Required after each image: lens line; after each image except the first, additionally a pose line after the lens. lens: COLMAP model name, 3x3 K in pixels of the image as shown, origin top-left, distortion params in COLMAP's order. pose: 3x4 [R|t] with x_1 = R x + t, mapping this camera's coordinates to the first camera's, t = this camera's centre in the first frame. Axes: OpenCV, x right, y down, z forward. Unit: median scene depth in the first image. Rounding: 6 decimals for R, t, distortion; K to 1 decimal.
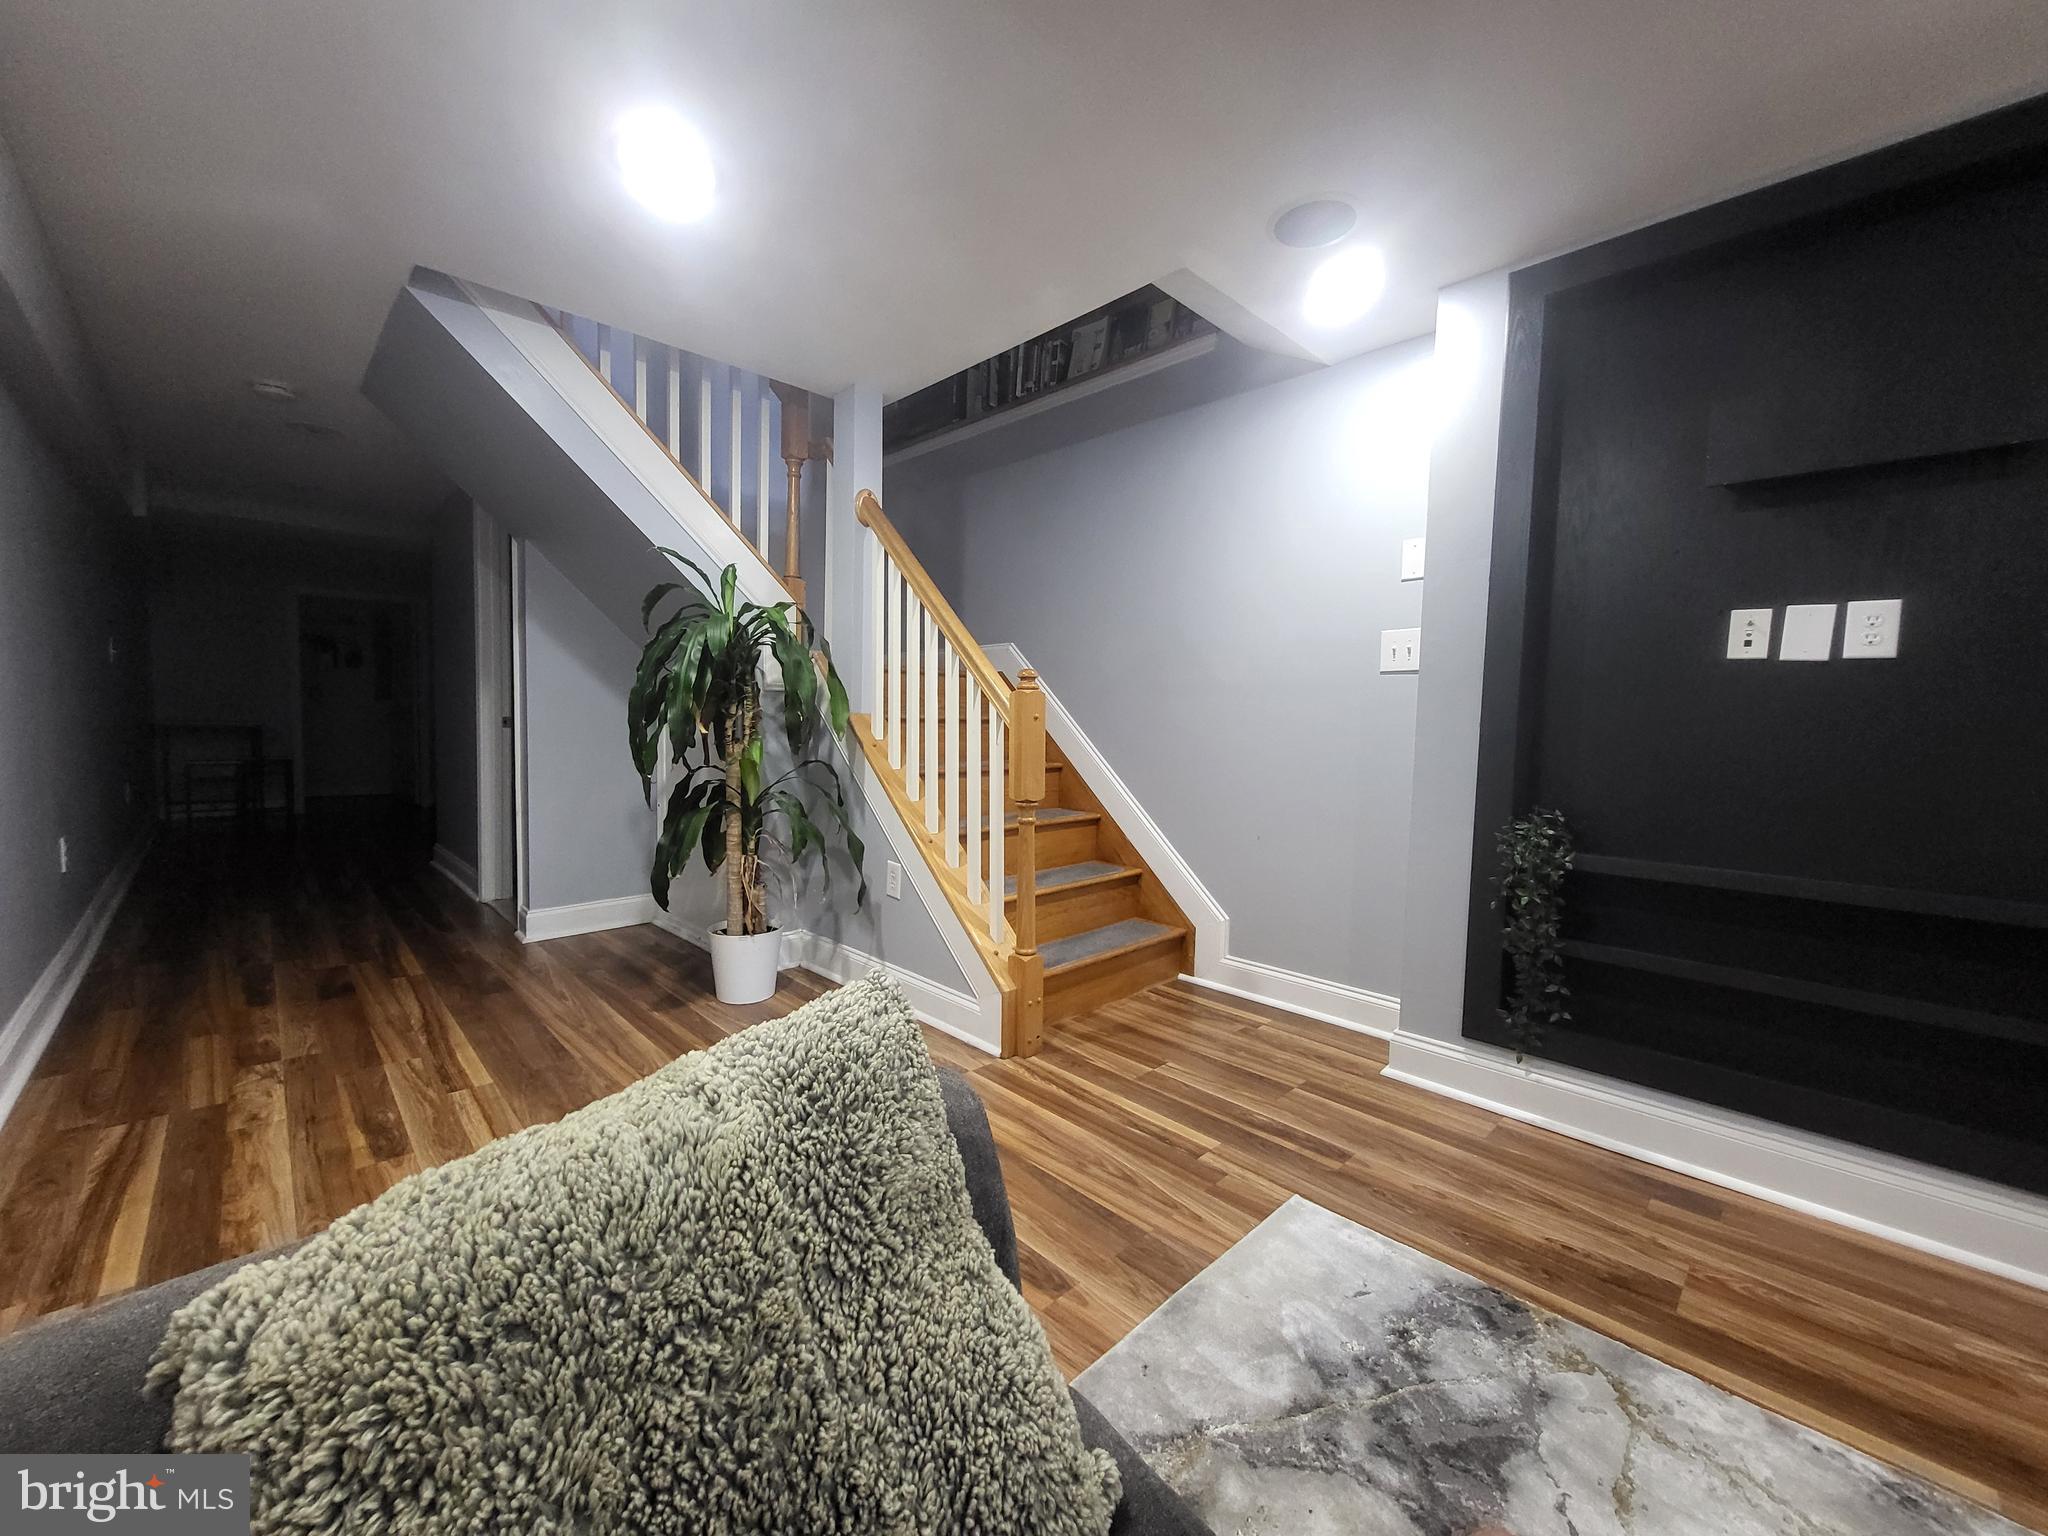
lens RADIAL K [[802.8, 0, 1020.8], [0, 802.8, 769.4], [0, 0, 1]] dist [0.001425, -0.000349]
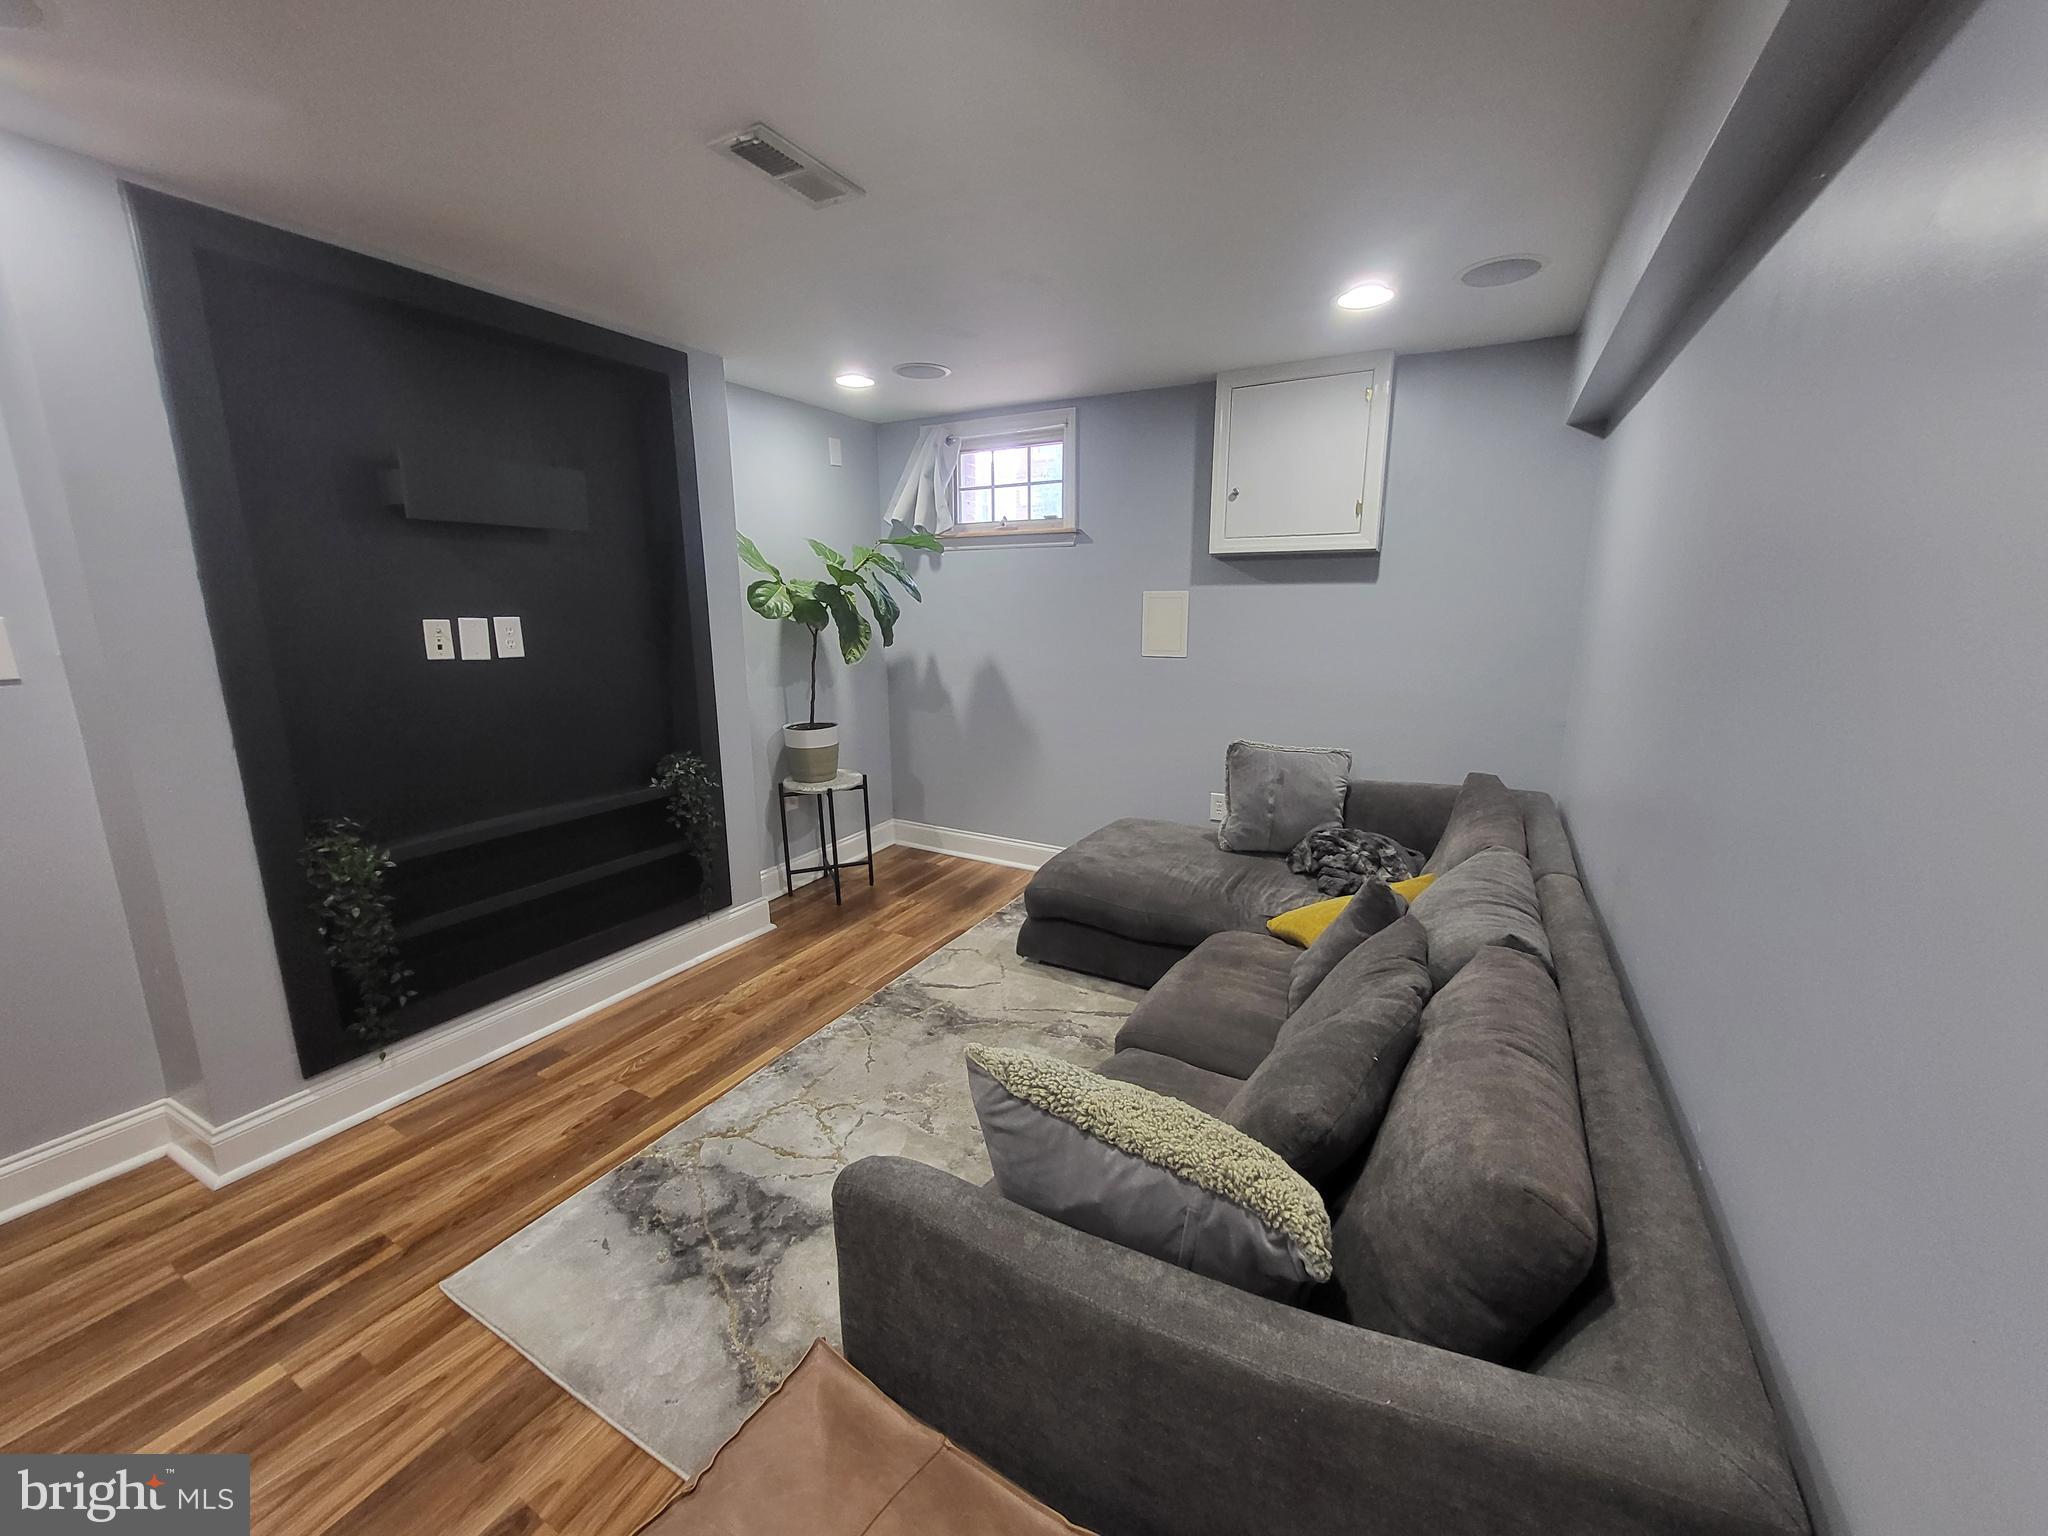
lens RADIAL K [[802.8, 0, 1019.7], [0, 802.8, 767.6], [0, 0, 1]] dist [0.001425, -0.000349]
pose [[-0.283156, -0.219296, 0.933666, -0.511477], [0.055395, 0.968143, 0.244193, -0.212586], [-0.957473, 0.120865, -0.261987, 0.450496]]
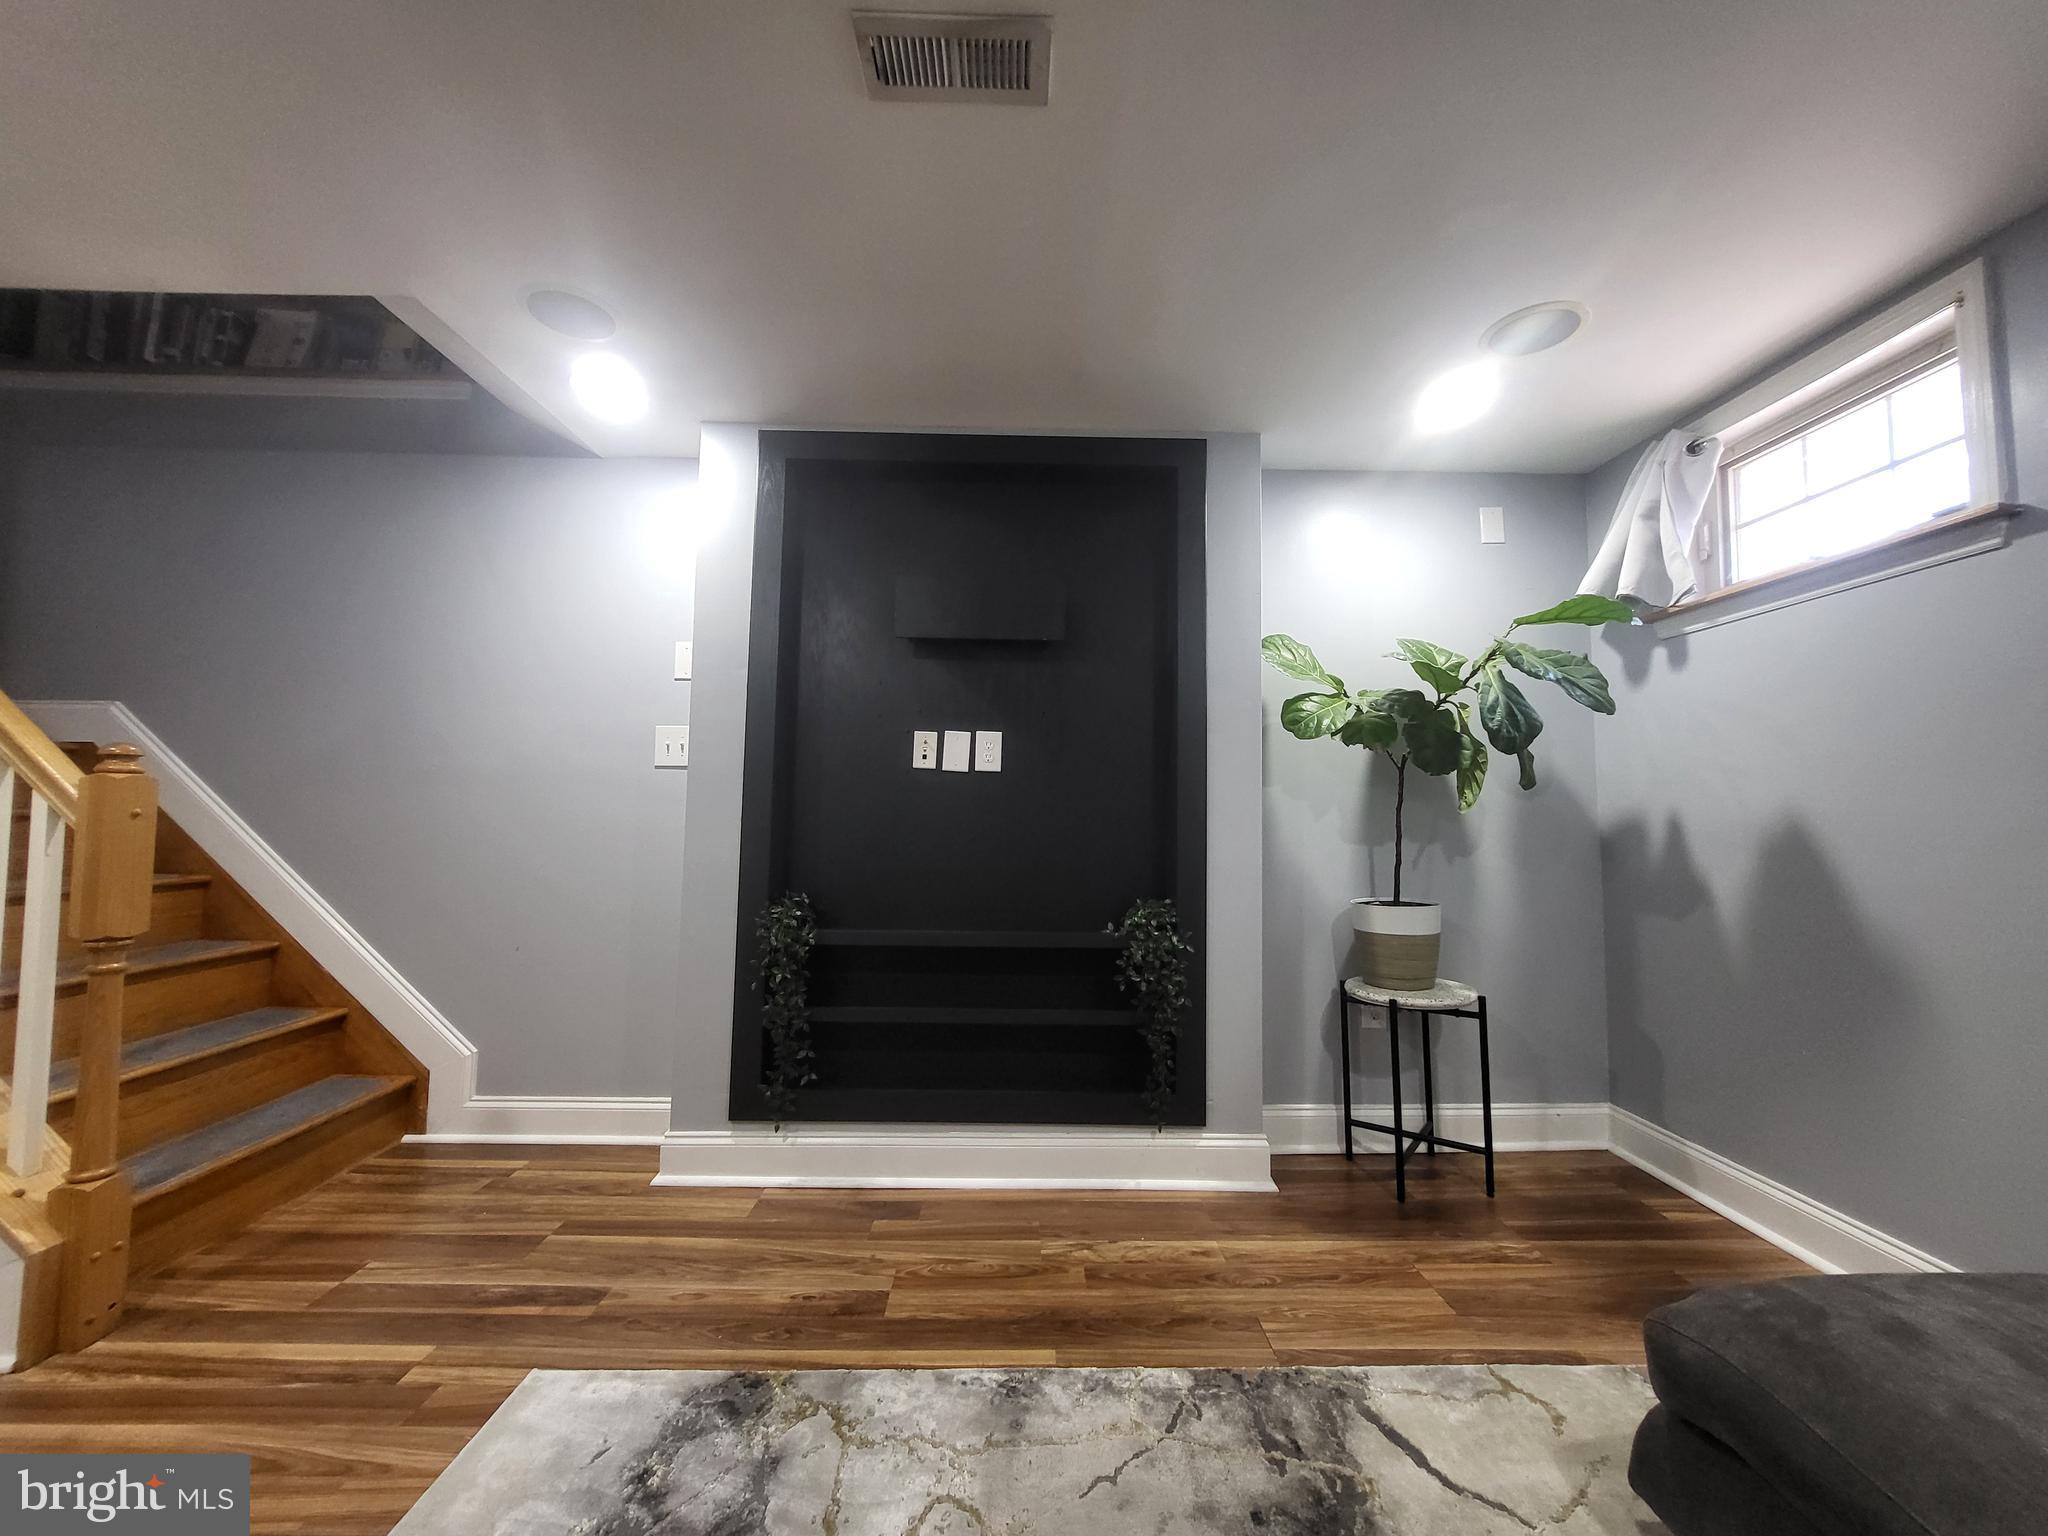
lens RADIAL K [[802.8, 0, 1023.6], [0, 802.8, 766.3], [0, 0, 1]] dist [0.001425, -0.000349]
pose [[0.687896, 0.037892, 0.724820, 0.048536], [0.045709, 0.994392, -0.095365, -0.005394], [-0.724369, 0.098732, 0.682306, -0.025109]]
